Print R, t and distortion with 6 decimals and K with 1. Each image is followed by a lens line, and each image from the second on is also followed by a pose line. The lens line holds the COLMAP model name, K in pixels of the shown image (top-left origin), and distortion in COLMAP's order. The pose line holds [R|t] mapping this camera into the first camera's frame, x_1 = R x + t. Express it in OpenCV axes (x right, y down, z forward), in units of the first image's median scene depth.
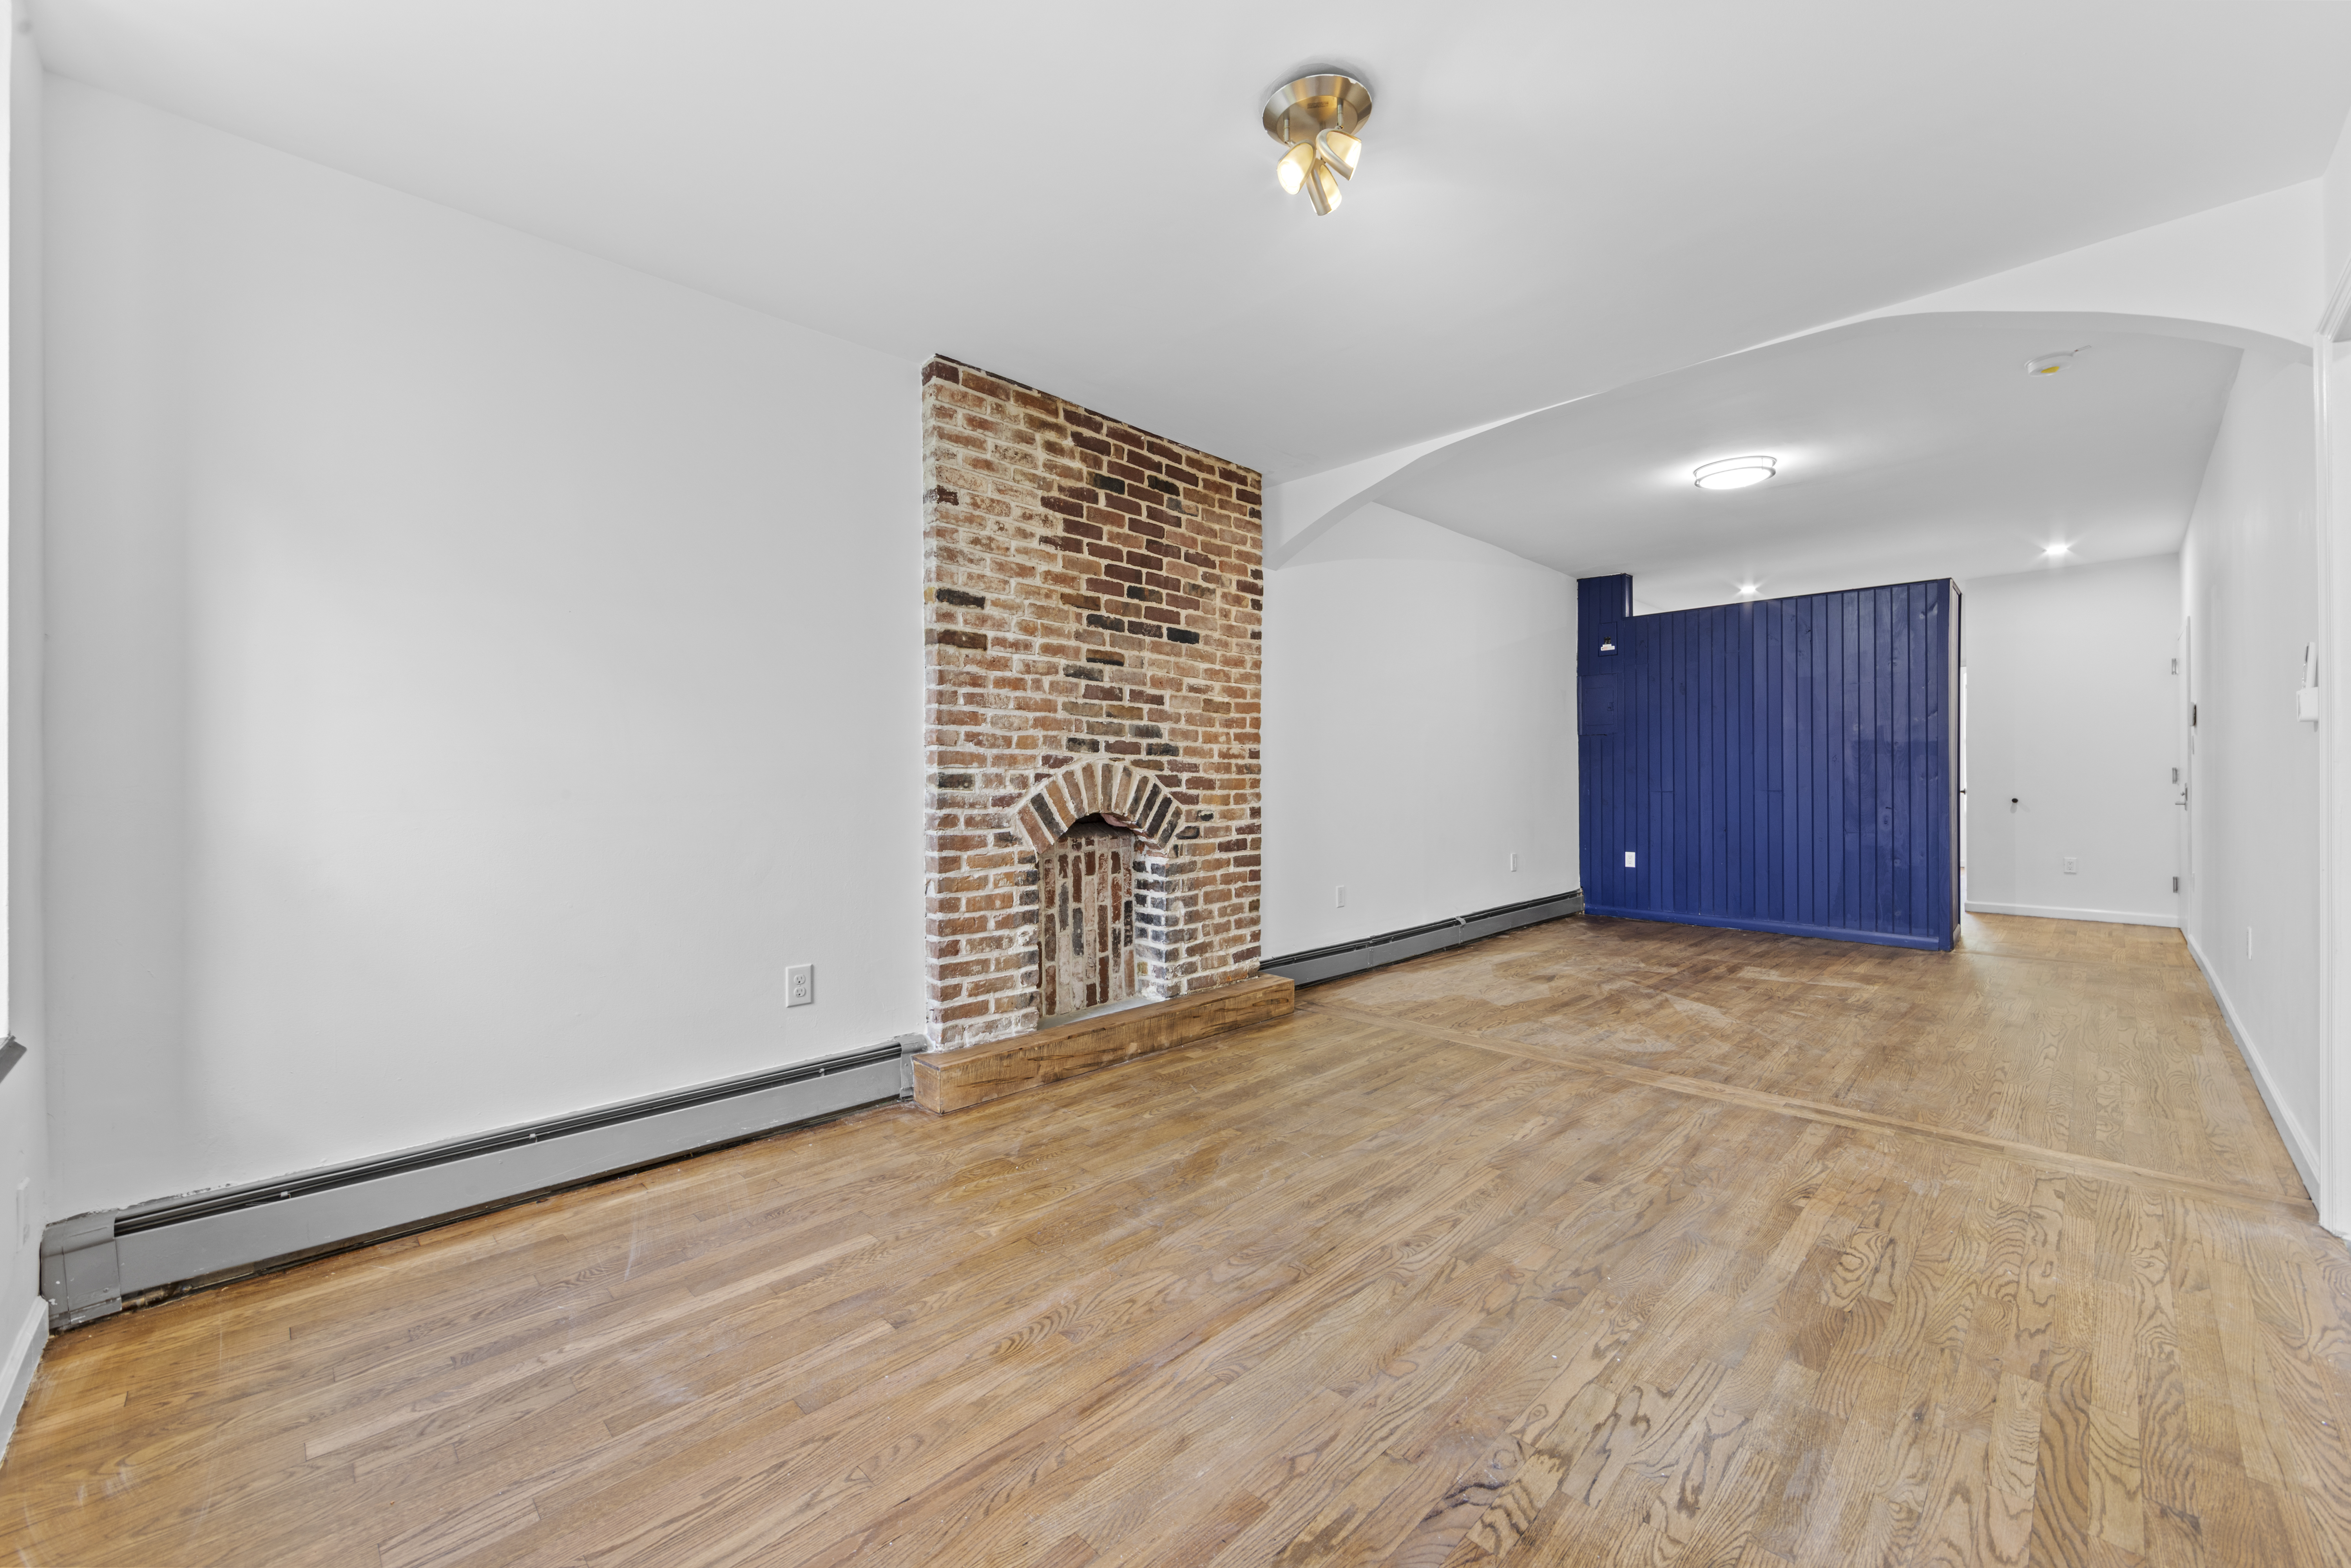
lens RADIAL K [[920.5, 0, 1184.1], [0, 920.5, 783.3], [0, 0, 1]] dist [-0.000999, -0.000558]
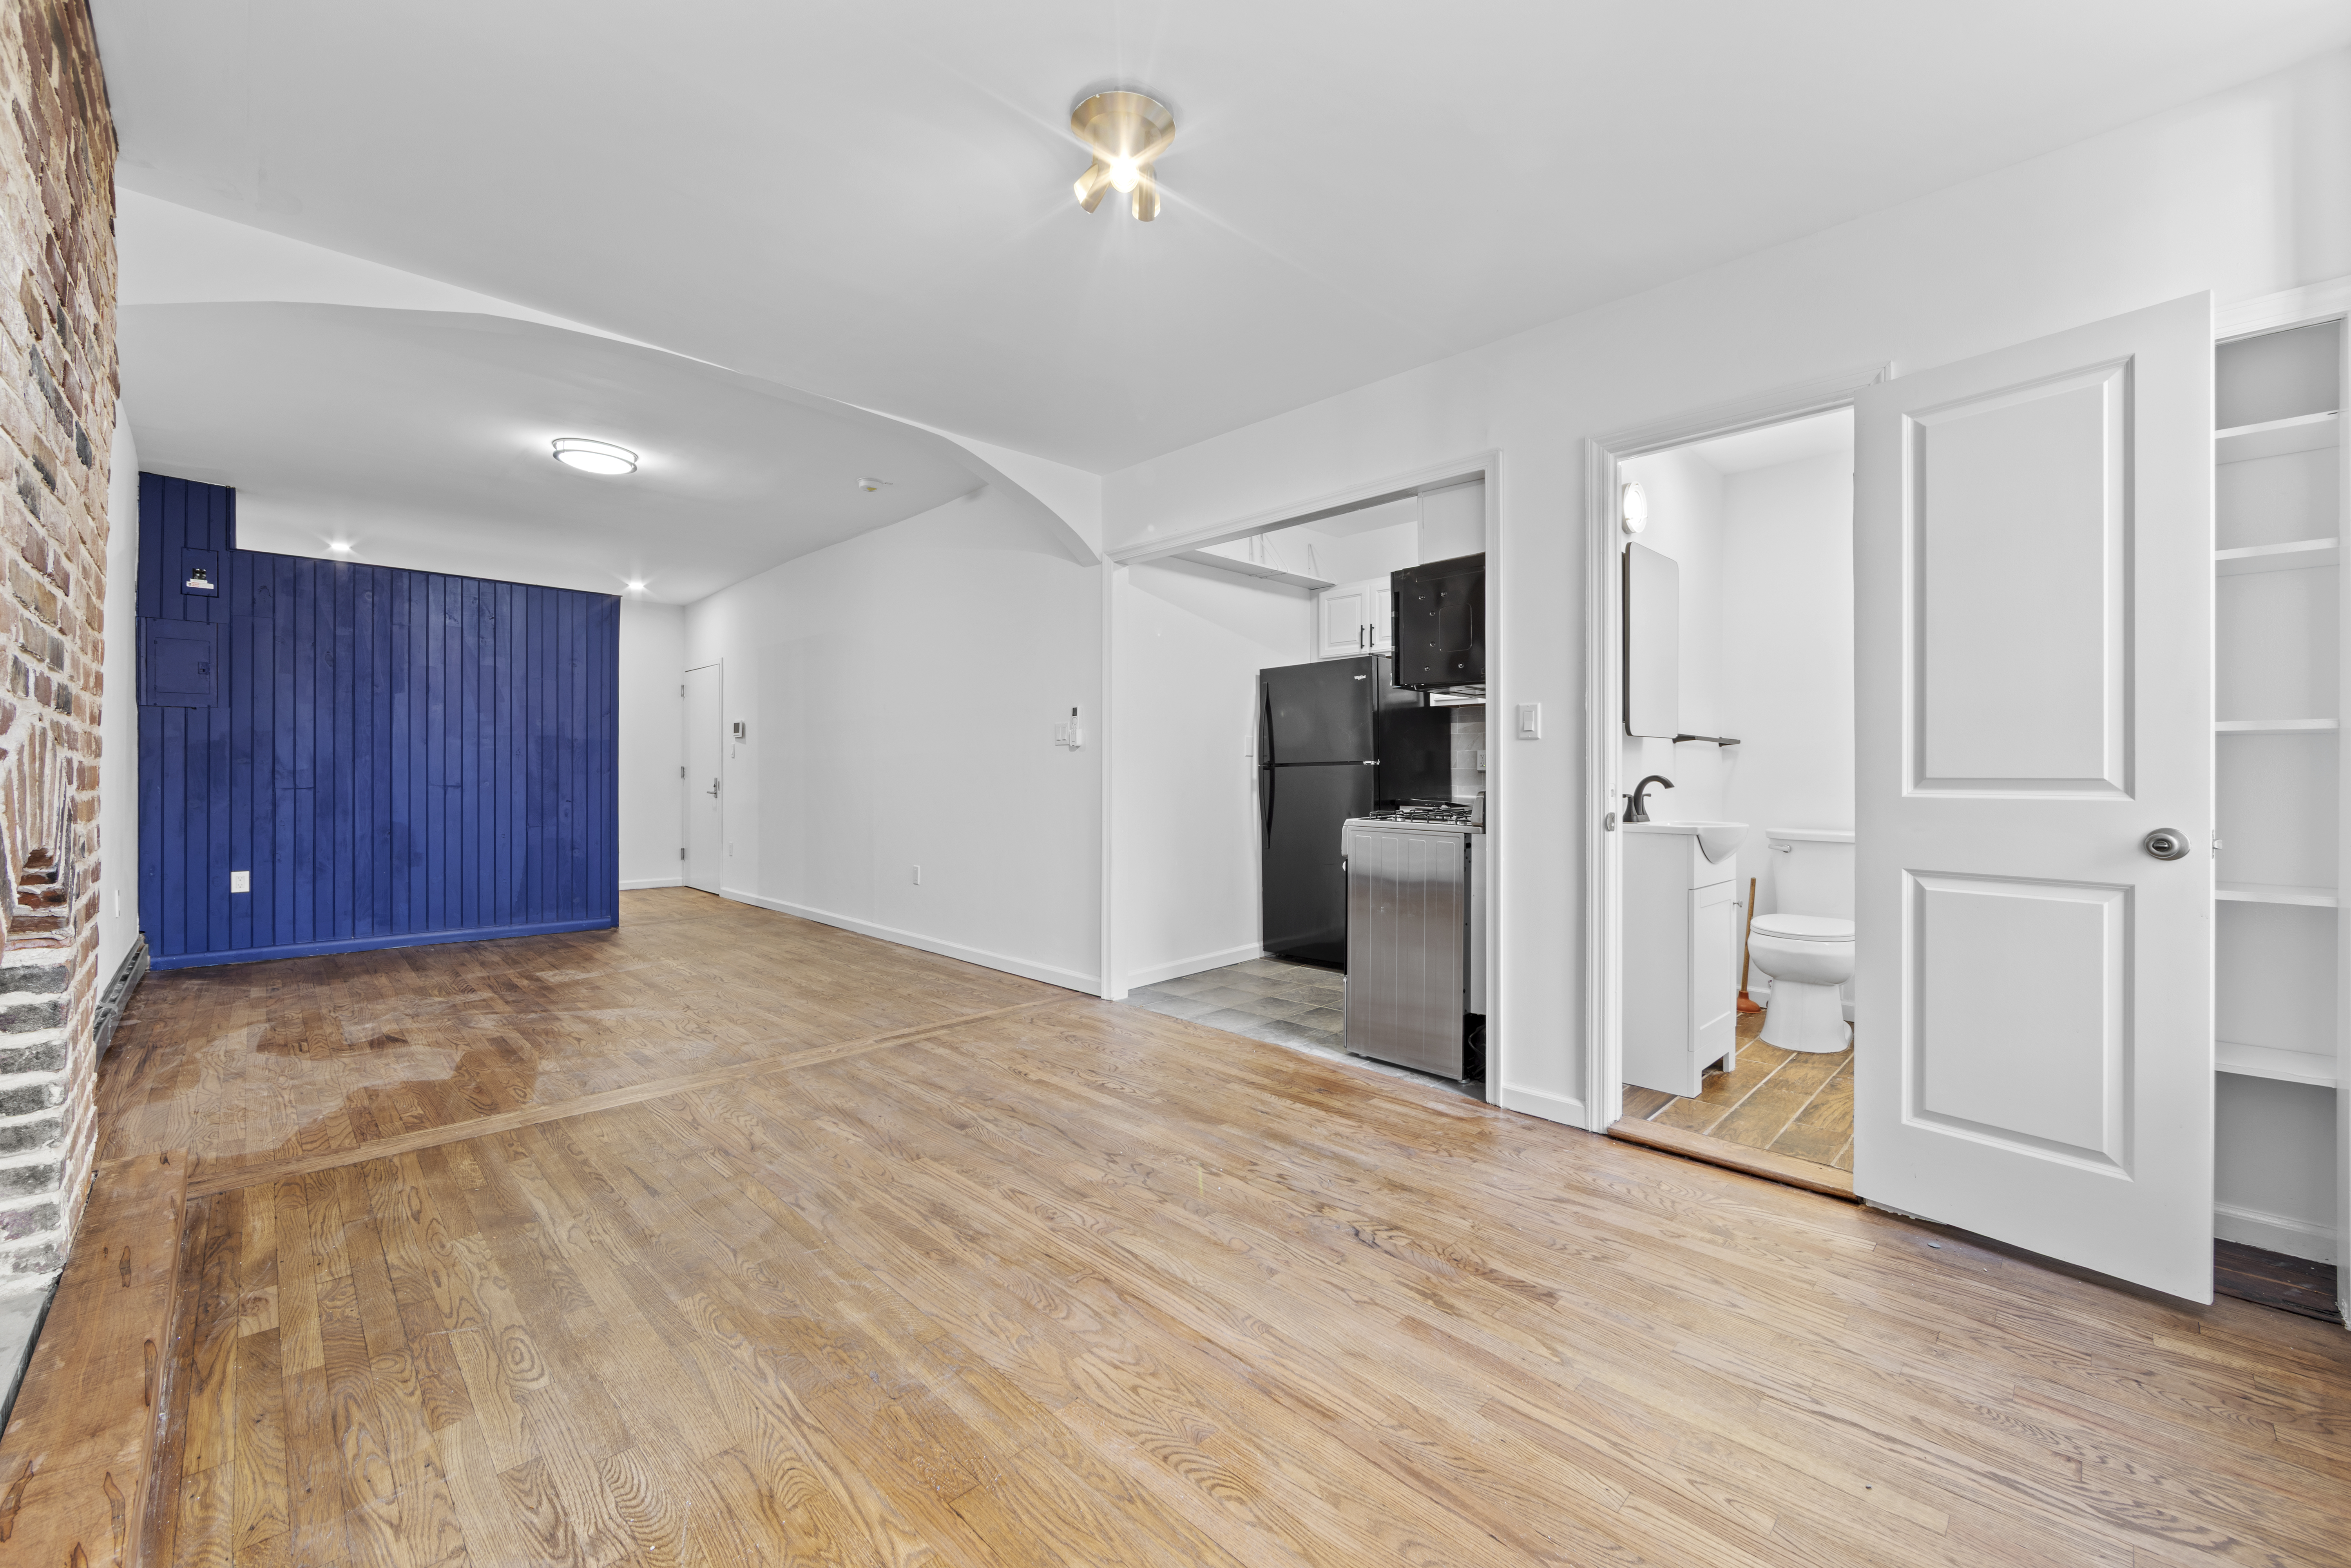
lens RADIAL K [[920.5, 0, 1176.5], [0, 920.5, 778.9], [0, 0, 1]] dist [-0.000999, -0.000558]
pose [[0.014442, -0.000908, 0.999895, -0.505252], [-0.000110, 1.000000, 0.000910, 0.000256], [-0.999896, -0.000124, 0.014442, 0.530504]]
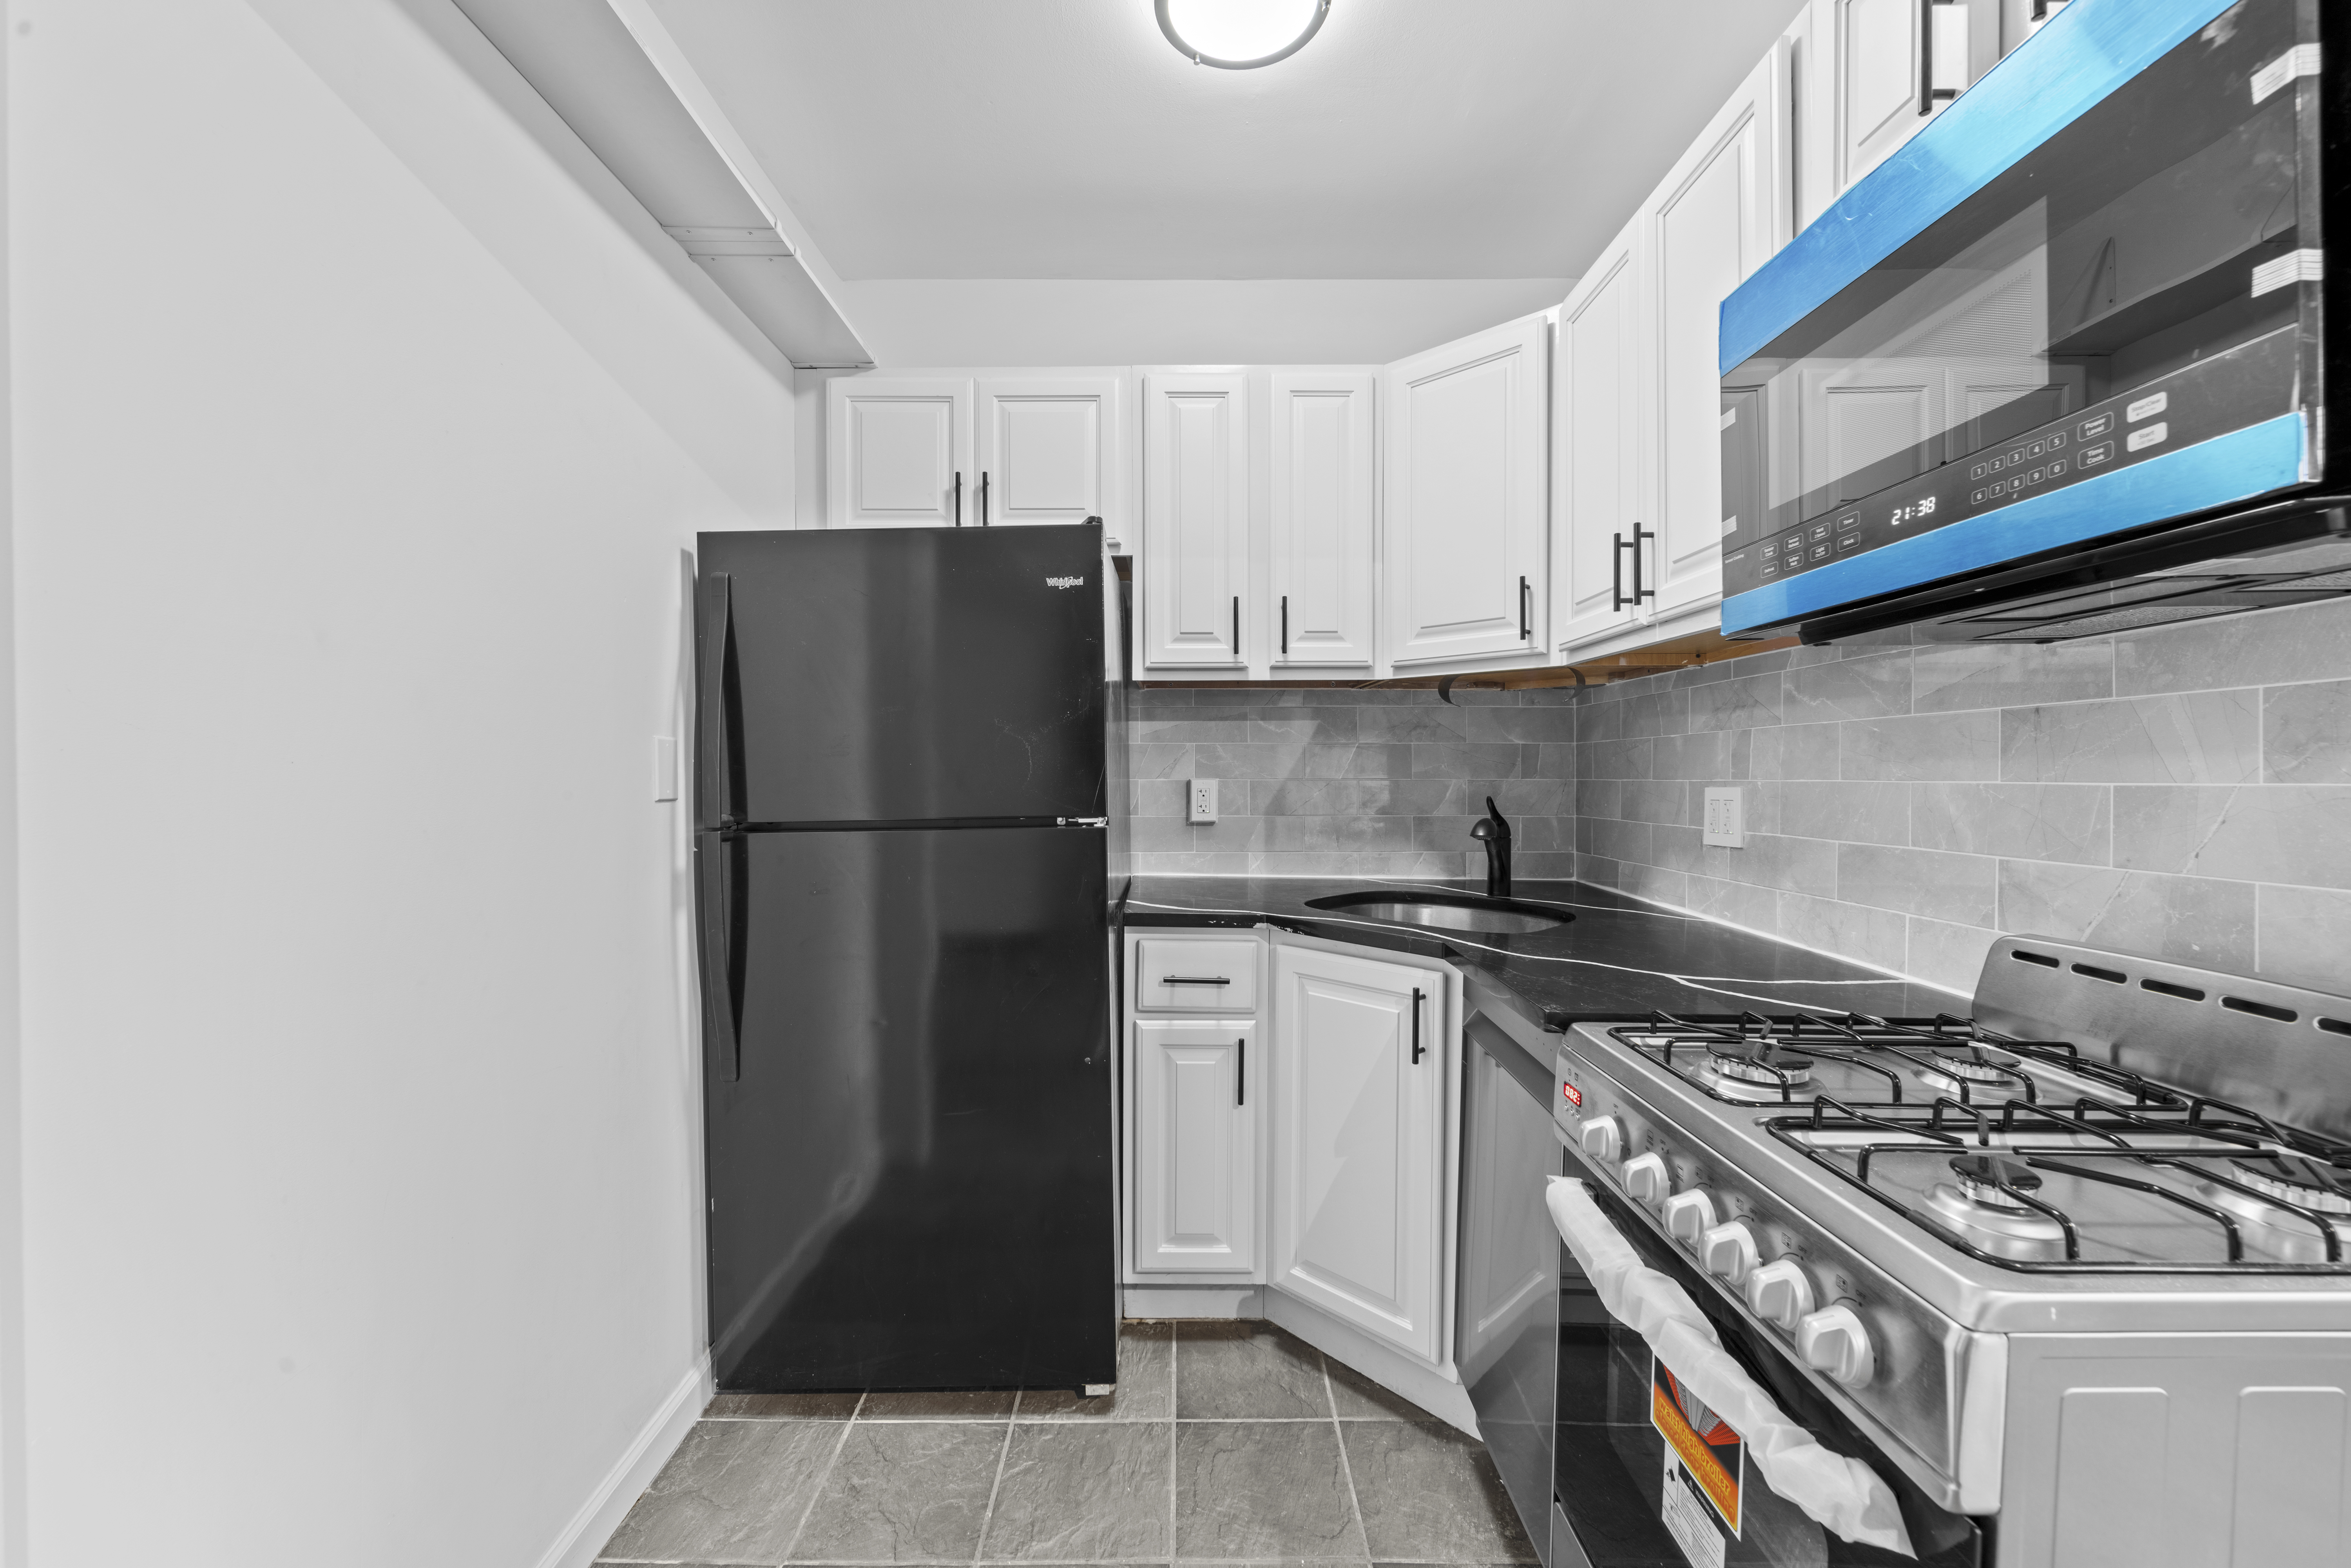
lens RADIAL K [[920.5, 0, 1177.5], [0, 920.5, 782.3], [0, 0, 1]] dist [-0.000999, -0.000558]
pose [[-0.697934, 0.001218, 0.716161, 0.543124], [0.004978, 0.999983, 0.003150, -0.048803], [-0.716145, 0.005763, -0.697928, 0.575879]]
